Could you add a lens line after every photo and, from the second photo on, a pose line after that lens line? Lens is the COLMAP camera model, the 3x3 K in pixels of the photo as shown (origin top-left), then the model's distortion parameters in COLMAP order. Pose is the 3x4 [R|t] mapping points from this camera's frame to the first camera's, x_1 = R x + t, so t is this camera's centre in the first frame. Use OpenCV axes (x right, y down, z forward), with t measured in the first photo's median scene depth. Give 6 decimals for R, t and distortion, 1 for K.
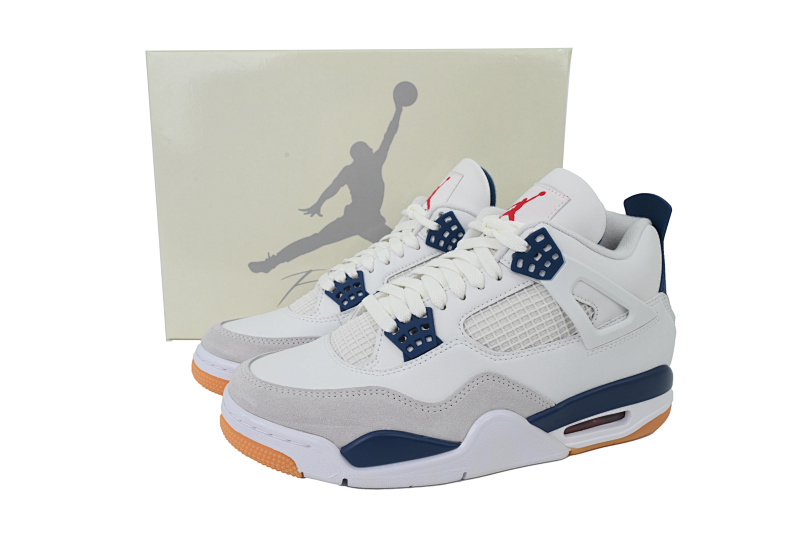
lens RADIAL K [[618.3, 0, 400.0], [0, 618.3, 266.5], [0, 0, 1]] dist [-0.002394, -0.000649]
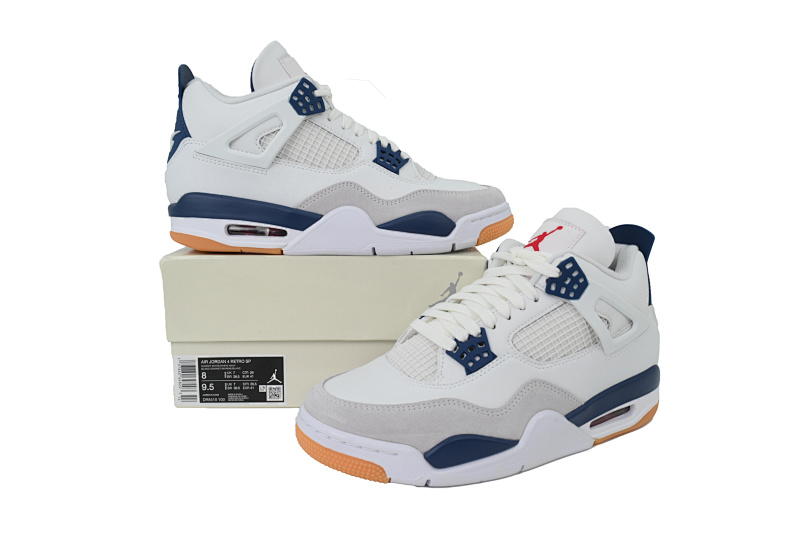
lens RADIAL K [[618.3, 0, 400.0], [0, 618.3, 266.5], [0, 0, 1]] dist [-0.002394, -0.000649]
pose [[0.984703, -0.037395, 0.170182, -0.303713], [0.043713, 0.998481, -0.033531, -0.017385], [-0.168670, 0.040457, 0.984842, -0.137048]]
